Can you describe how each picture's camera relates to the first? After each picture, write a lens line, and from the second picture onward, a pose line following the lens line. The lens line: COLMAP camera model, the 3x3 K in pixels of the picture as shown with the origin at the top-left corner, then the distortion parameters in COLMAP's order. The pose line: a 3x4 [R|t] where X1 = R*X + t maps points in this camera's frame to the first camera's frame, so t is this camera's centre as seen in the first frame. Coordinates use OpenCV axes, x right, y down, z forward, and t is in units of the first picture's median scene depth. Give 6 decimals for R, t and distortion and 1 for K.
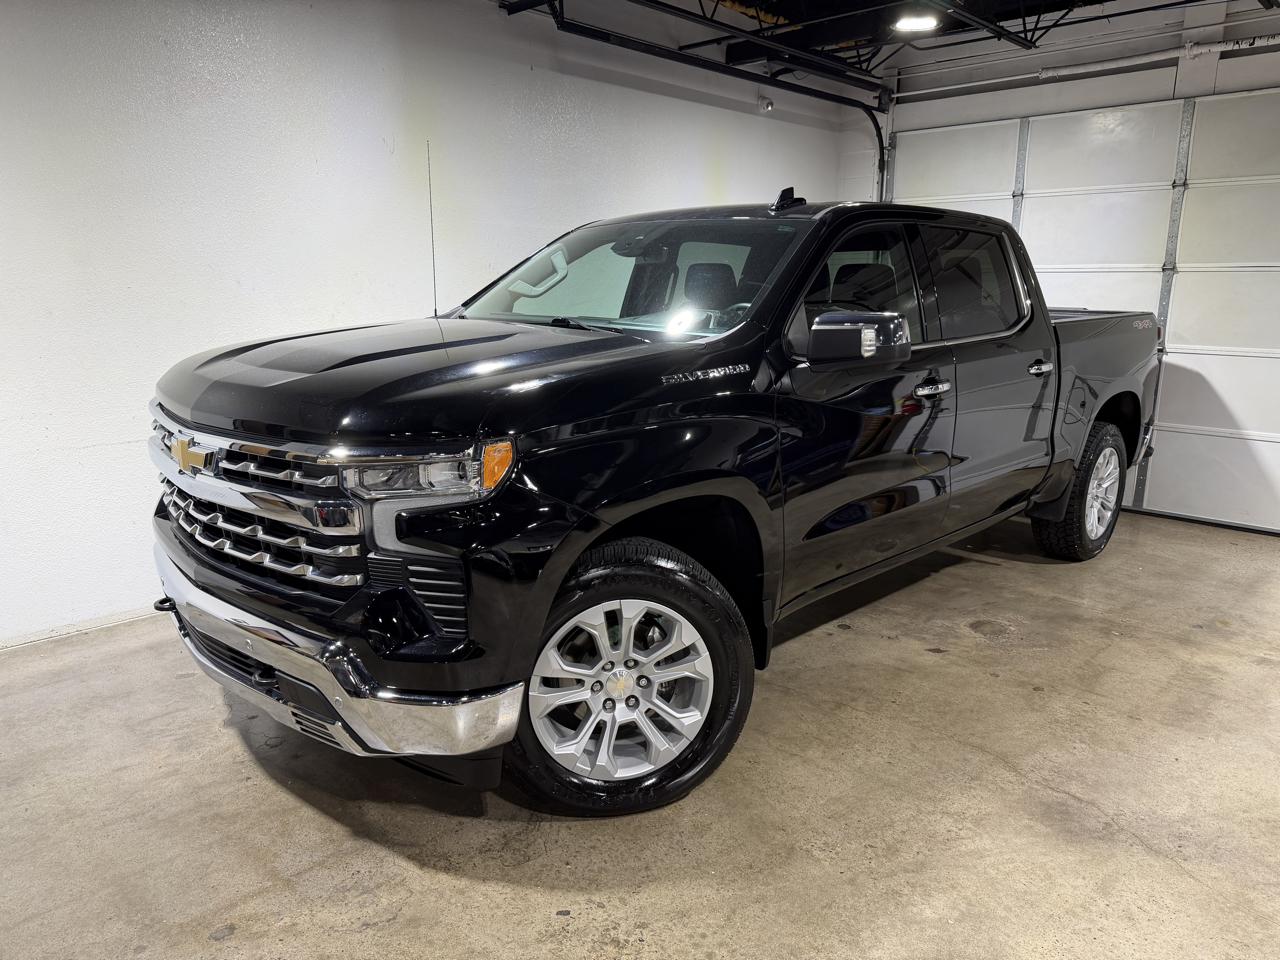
lens RADIAL K [[884.9, 0, 643.2], [0, 884.9, 479.3], [0, 0, 1]] dist [0.003268, -0.001712]
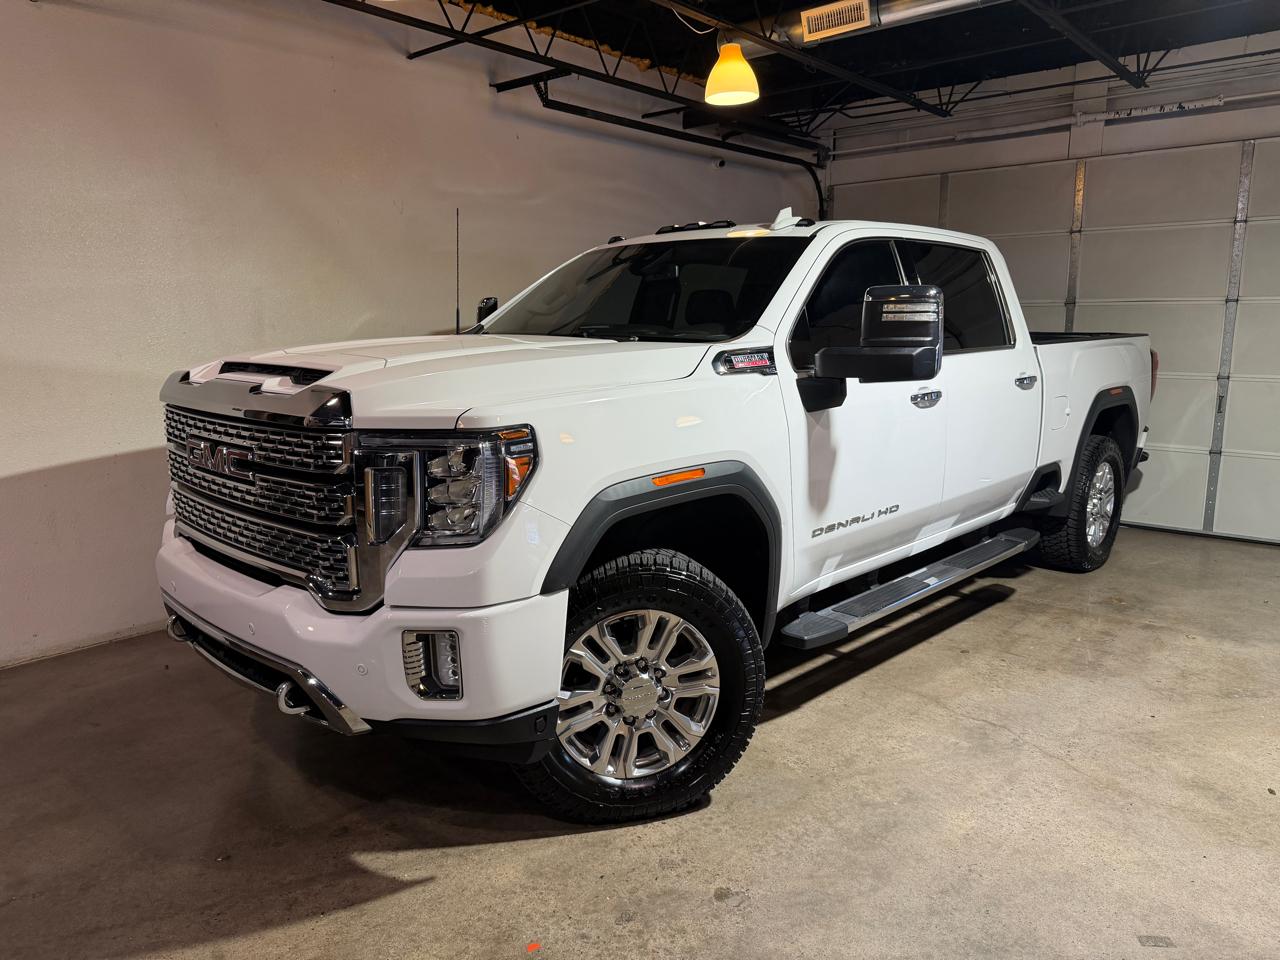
lens RADIAL K [[884.5, 0, 636.6], [0, 884.5, 478.2], [0, 0, 1]] dist [0.007474, -0.007037]
pose [[0.998537, -0.021714, 0.049517, -0.061241], [0.023596, 0.999009, -0.037731, 0.036211], [-0.048648, 0.038844, 0.998060, -0.209579]]
